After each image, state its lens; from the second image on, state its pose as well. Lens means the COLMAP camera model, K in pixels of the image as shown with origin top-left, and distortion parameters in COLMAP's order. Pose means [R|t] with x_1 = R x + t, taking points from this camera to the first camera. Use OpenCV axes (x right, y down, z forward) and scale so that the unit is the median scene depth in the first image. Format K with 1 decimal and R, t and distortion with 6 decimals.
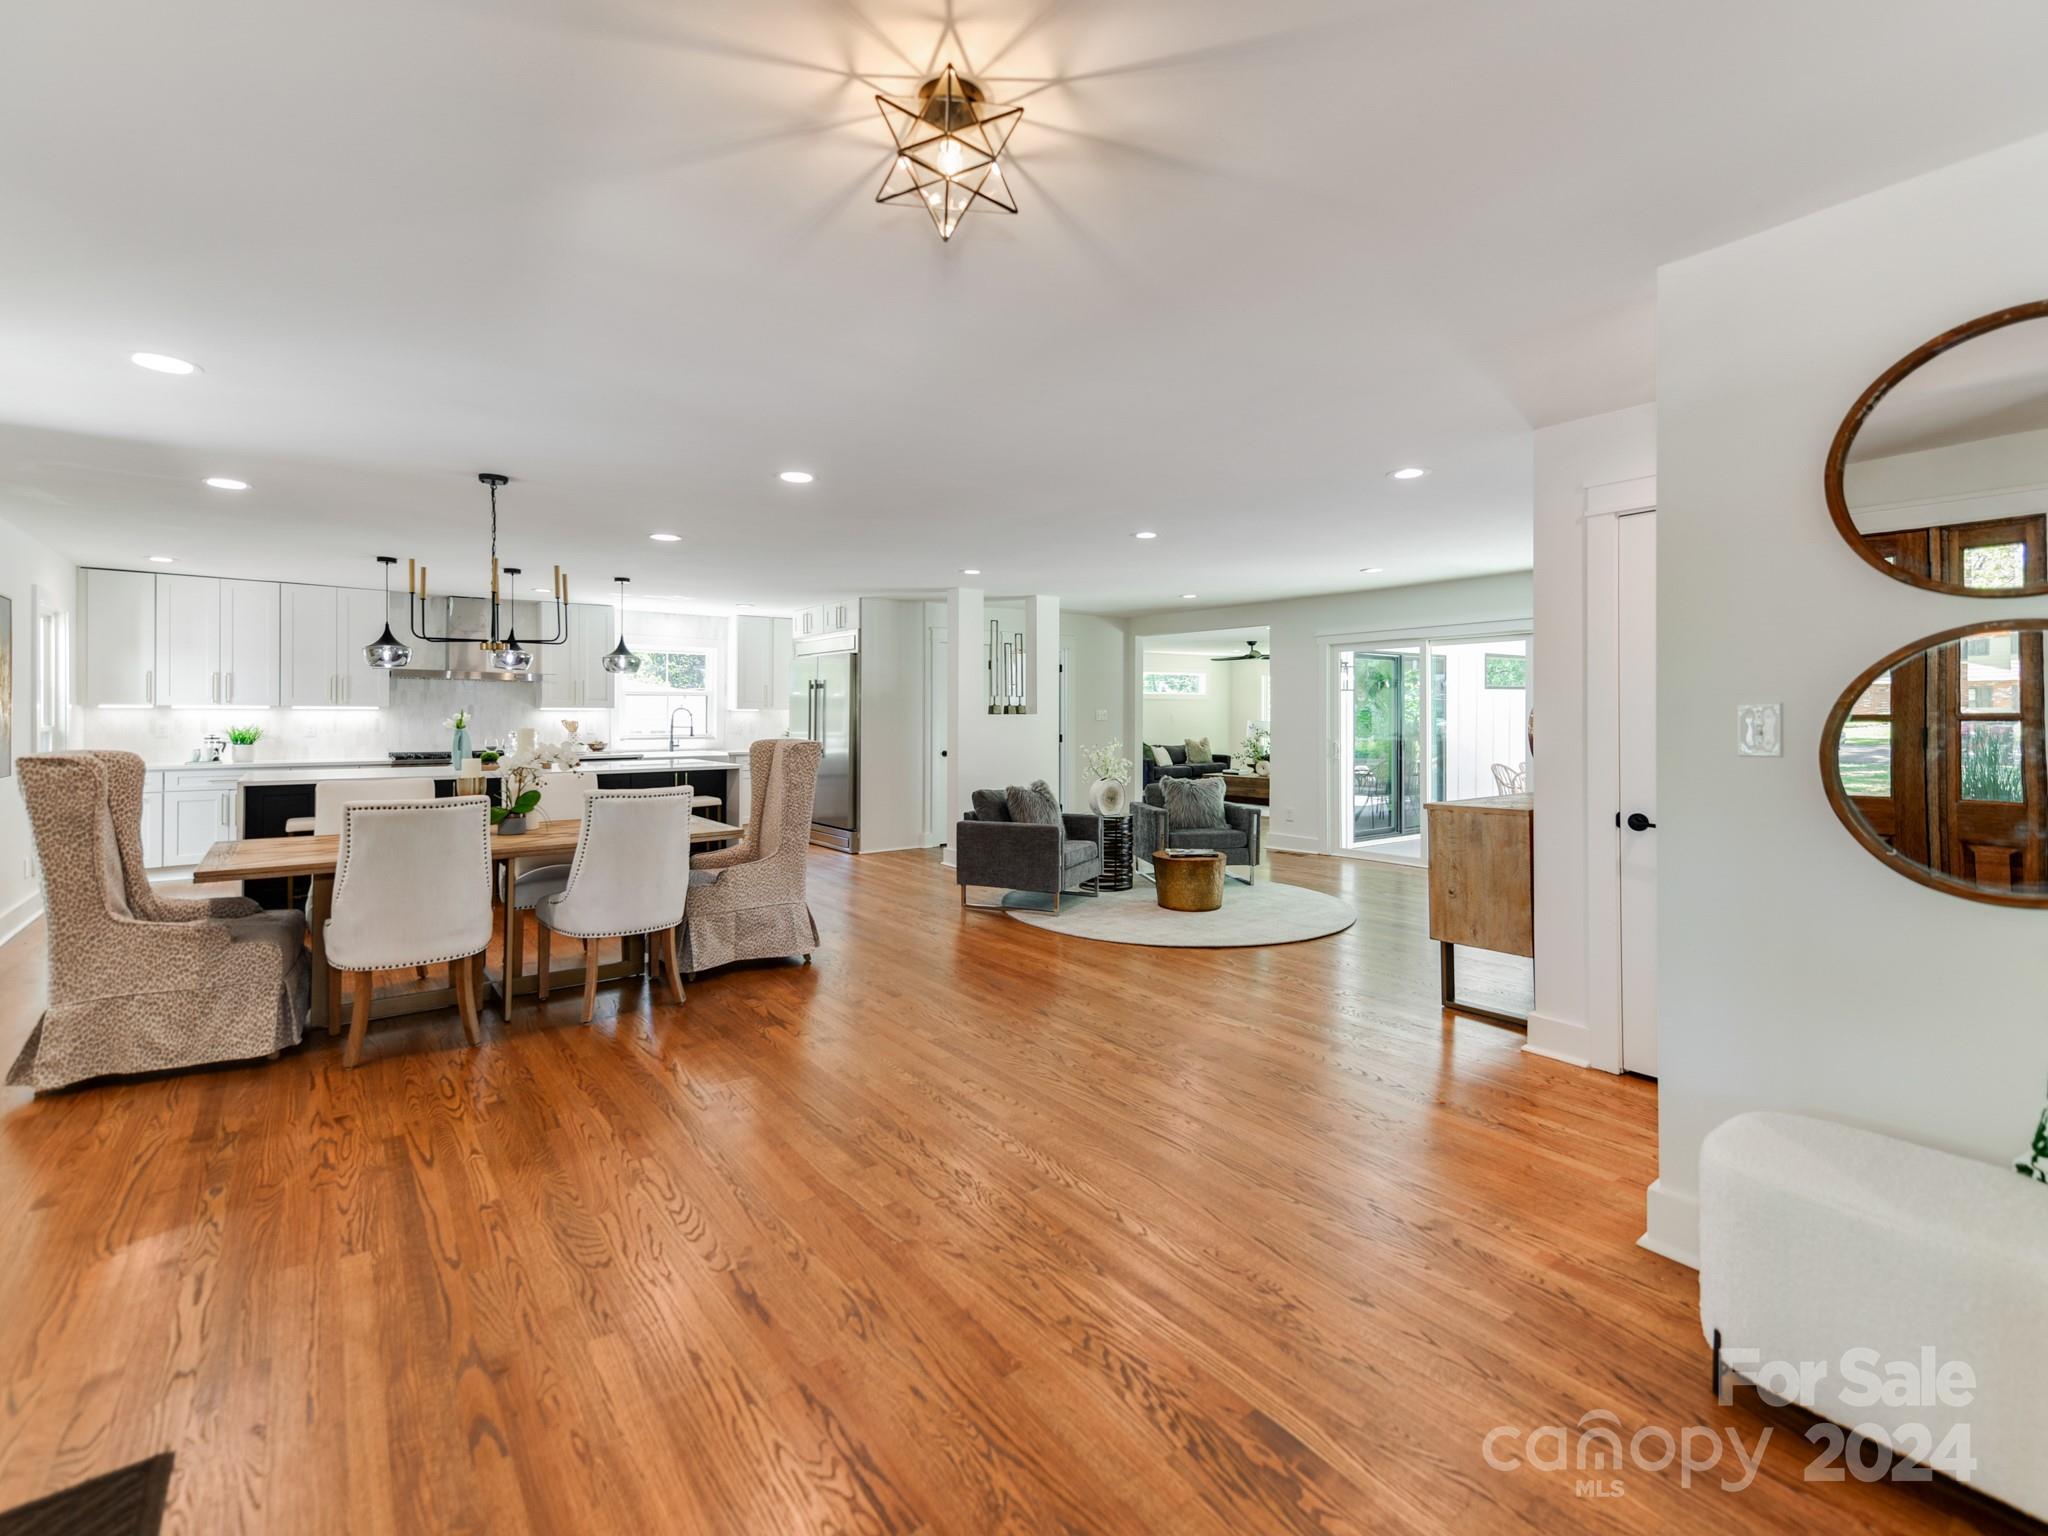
lens RADIAL K [[933.2, 0, 1002.0], [0, 933.2, 693.2], [0, 0, 1]] dist [0.019980, 0.000153]
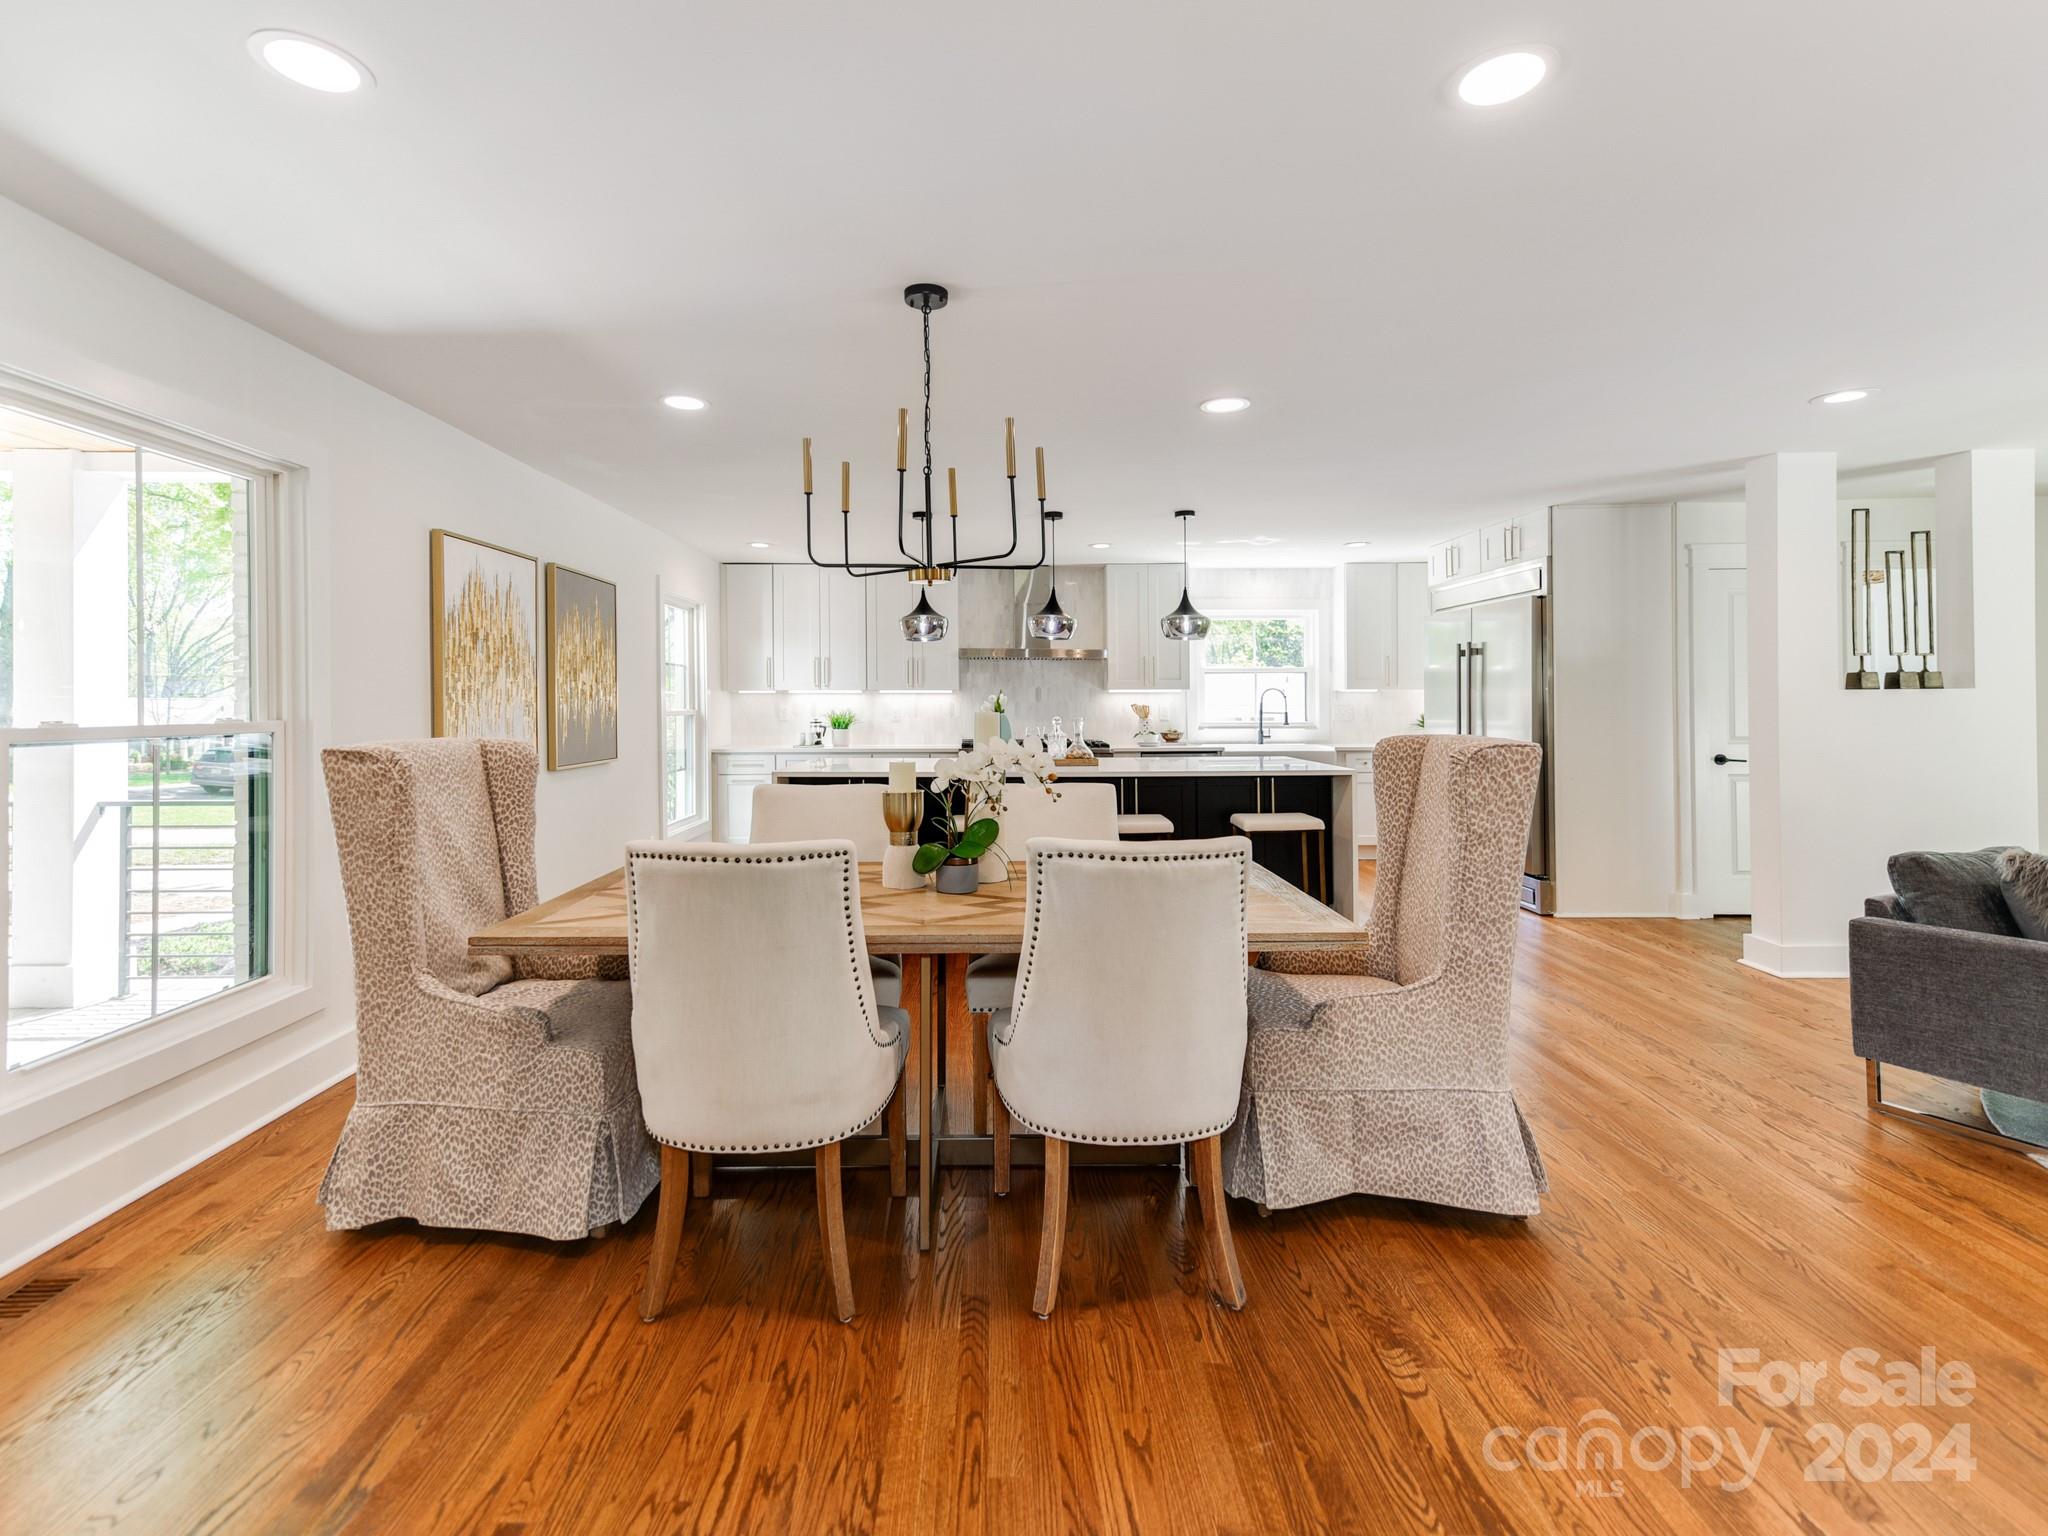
lens RADIAL K [[939.0, 0, 979.4], [0, 939.0, 703.0], [0, 0, 1]] dist [0.020211, -0.000567]
pose [[0.797574, -0.004463, -0.603204, -0.089456], [0.018960, 0.999664, 0.017673, 0.012663], [0.602923, -0.025532, 0.797391, 0.312514]]
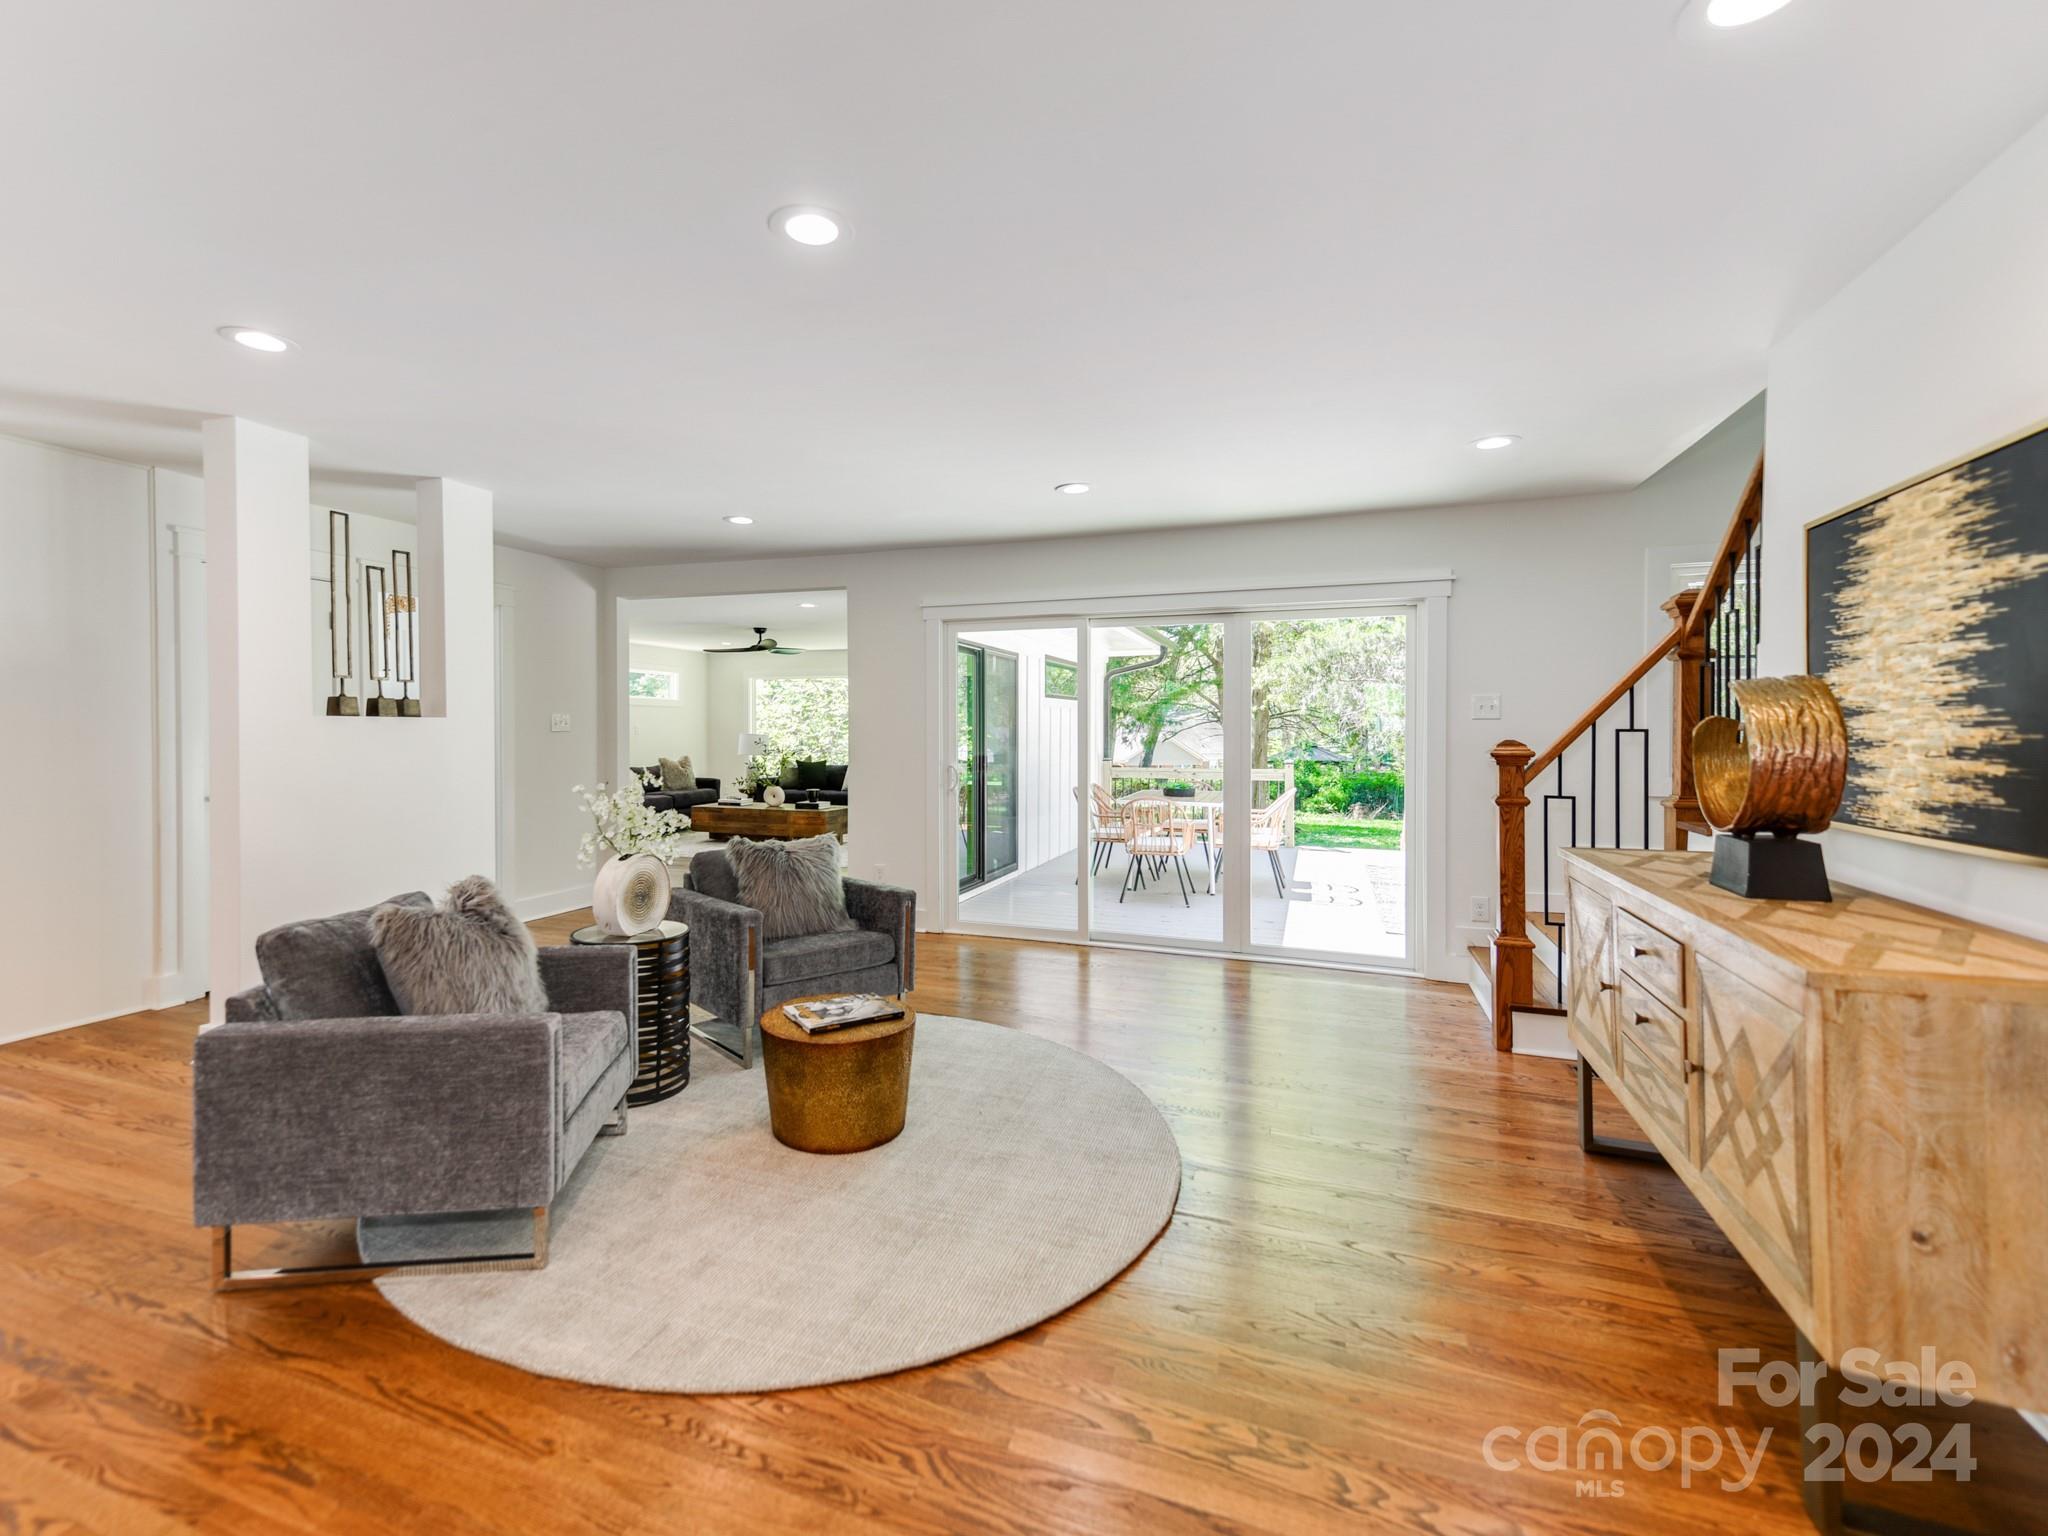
lens RADIAL K [[932.5, 0, 953.9], [0, 932.5, 759.2], [0, 0, 1]] dist [0.023018, 0.000003]
pose [[0.848527, -0.010109, 0.529055, 0.002063], [-0.019171, 0.998574, 0.049829, 0.016630], [-0.528804, -0.052424, 0.847123, 0.494680]]
